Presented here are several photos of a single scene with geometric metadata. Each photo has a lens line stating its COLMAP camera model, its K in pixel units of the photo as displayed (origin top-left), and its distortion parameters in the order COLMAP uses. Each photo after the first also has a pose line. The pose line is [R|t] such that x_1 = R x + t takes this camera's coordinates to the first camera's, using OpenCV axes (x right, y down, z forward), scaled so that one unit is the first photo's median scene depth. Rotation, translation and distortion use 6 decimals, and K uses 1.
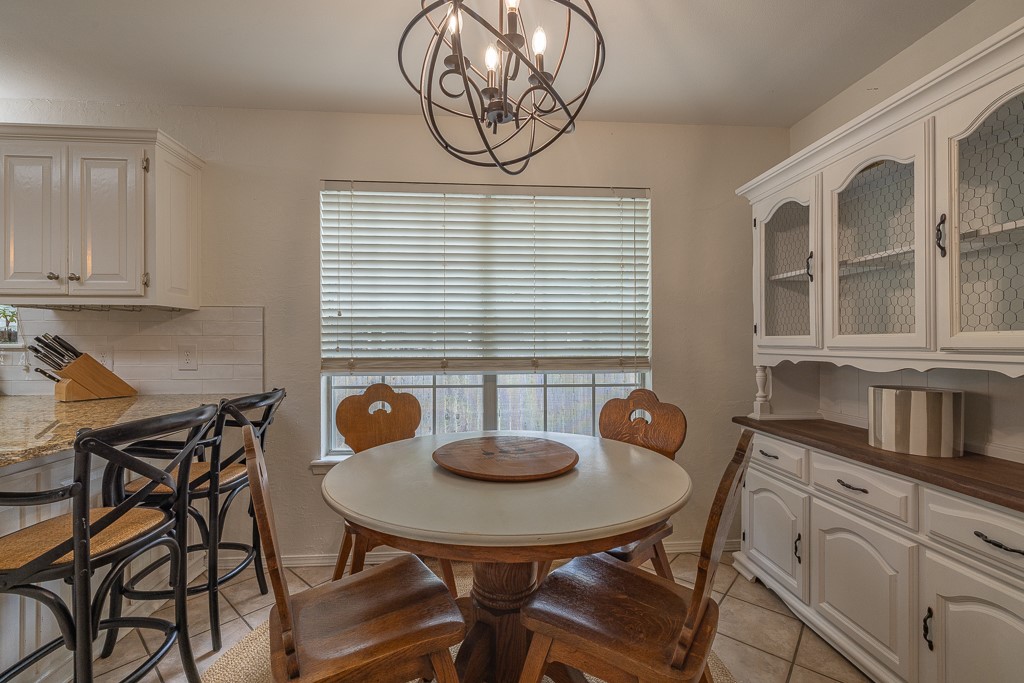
lens RADIAL K [[446.7, 0, 512.9], [0, 446.7, 343.3], [0, 0, 1]] dist [0.001150, 0.000482]
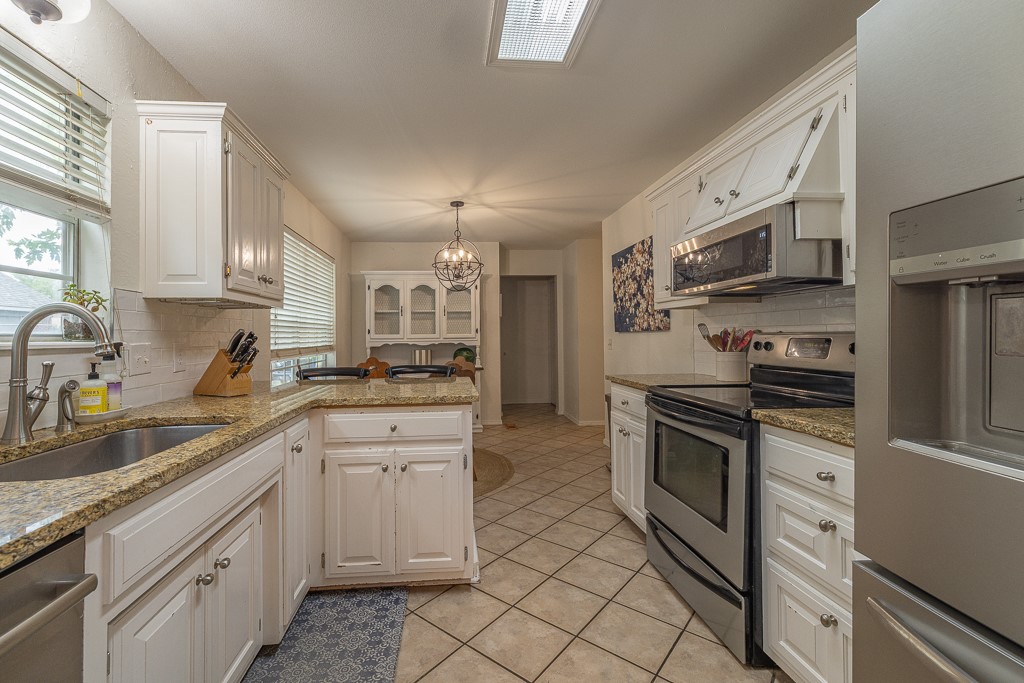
lens RADIAL K [[446.7, 0, 512.3], [0, 446.7, 336.4], [0, 0, 1]] dist [0.001150, 0.000482]
pose [[-0.068633, -0.000698, 0.997642, -1.936421], [0.011153, 0.999937, 0.001467, -0.000945], [-0.997580, 0.011227, -0.068620, 0.413697]]
